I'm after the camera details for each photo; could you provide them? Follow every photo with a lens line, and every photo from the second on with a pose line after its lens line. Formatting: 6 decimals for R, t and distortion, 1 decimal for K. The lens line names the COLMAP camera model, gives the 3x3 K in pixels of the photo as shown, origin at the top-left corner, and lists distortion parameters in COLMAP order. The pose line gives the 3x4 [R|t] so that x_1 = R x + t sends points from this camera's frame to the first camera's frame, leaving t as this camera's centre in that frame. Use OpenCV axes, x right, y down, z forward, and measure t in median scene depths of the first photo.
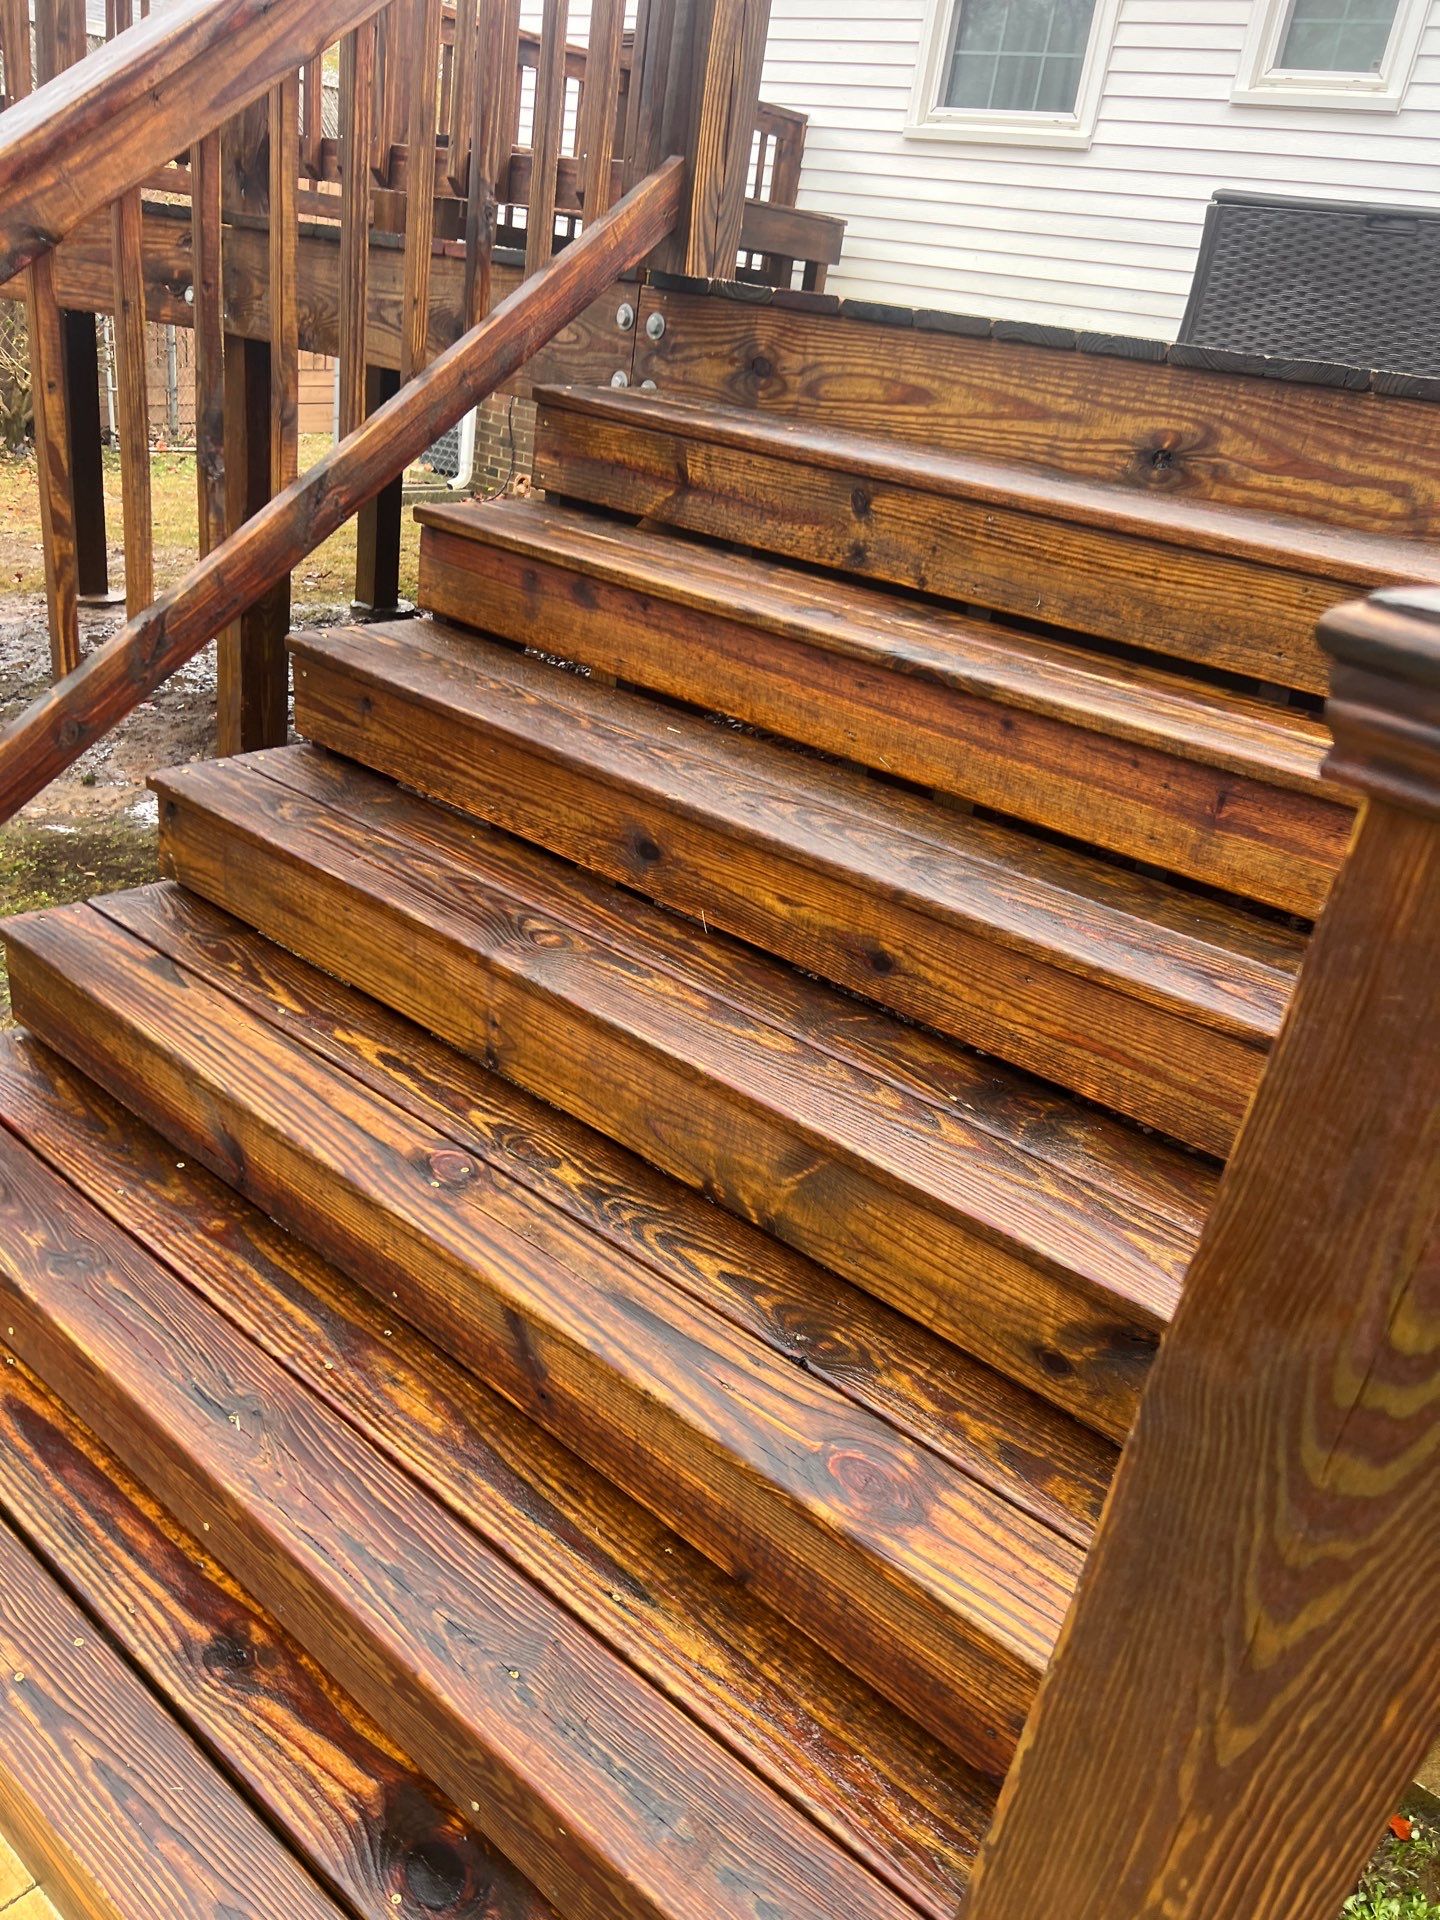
lens RADIAL K [[1403.5, 0, 720.0], [0, 1403.5, 960.0], [0, 0, 1]] dist [0.067867, -0.056456]
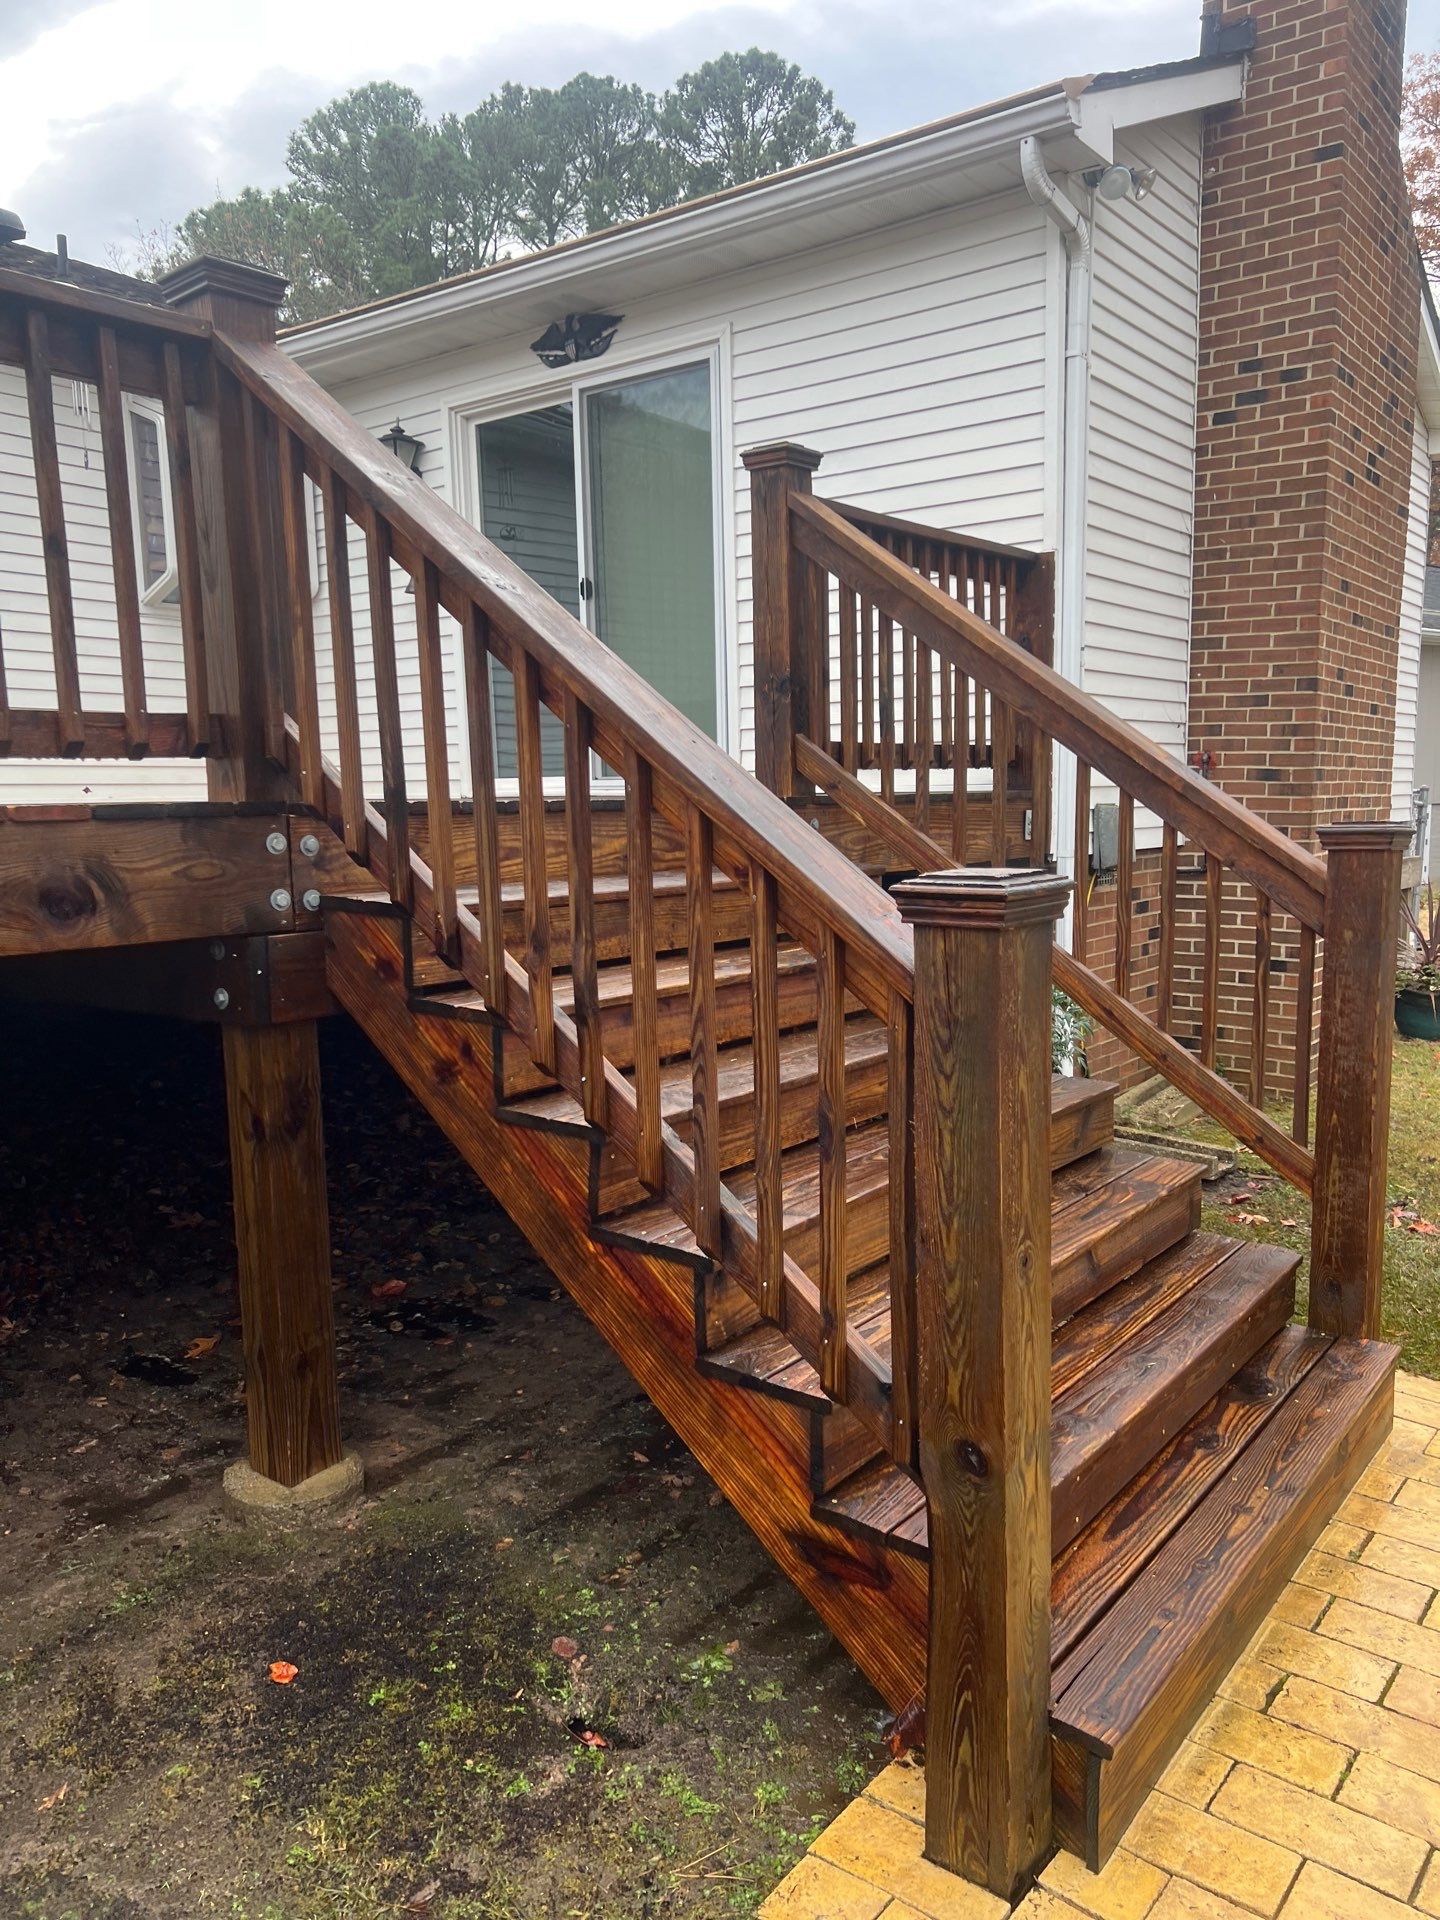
lens RADIAL K [[1403.5, 0, 720.0], [0, 1403.5, 960.0], [0, 0, 1]] dist [0.067867, -0.056456]
pose [[-0.021716, -0.265141, 0.963965, -2.083405], [0.428713, 0.868575, 0.248561, -0.902881], [-0.903180, 0.418662, 0.094807, 1.138002]]
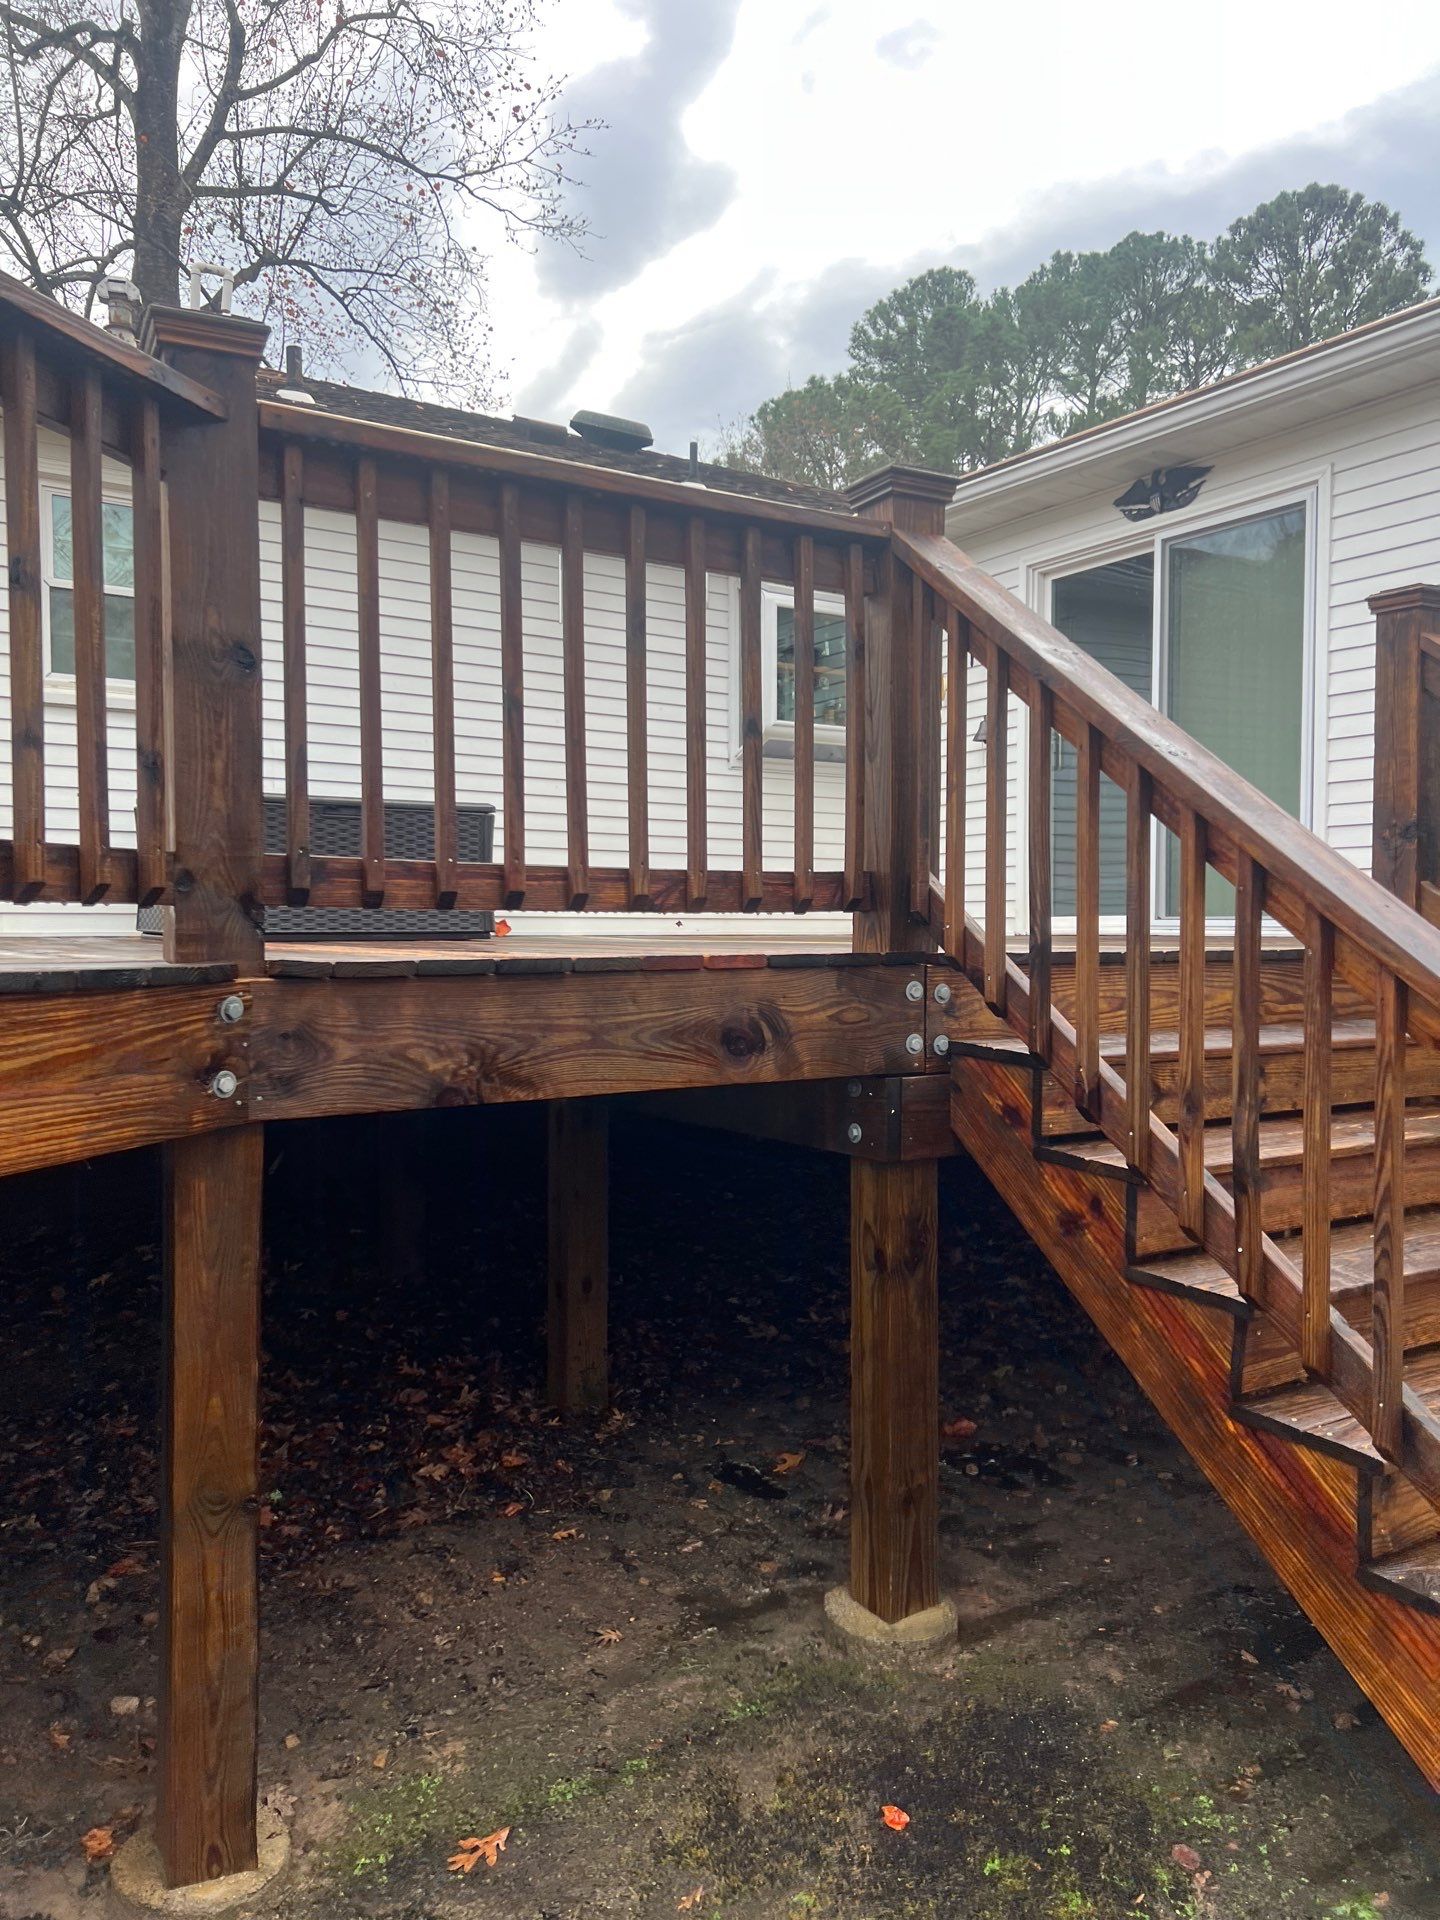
lens RADIAL K [[1405.7, 0, 775.9], [0, 1405.7, 960.8], [0, 0, 1]] dist [0.056340, -0.035528]
pose [[0.288097, -0.174525, 0.941563, -2.130022], [0.438052, 0.898363, 0.032483, -1.009677], [-0.851534, 0.403095, 0.335267, 1.267402]]
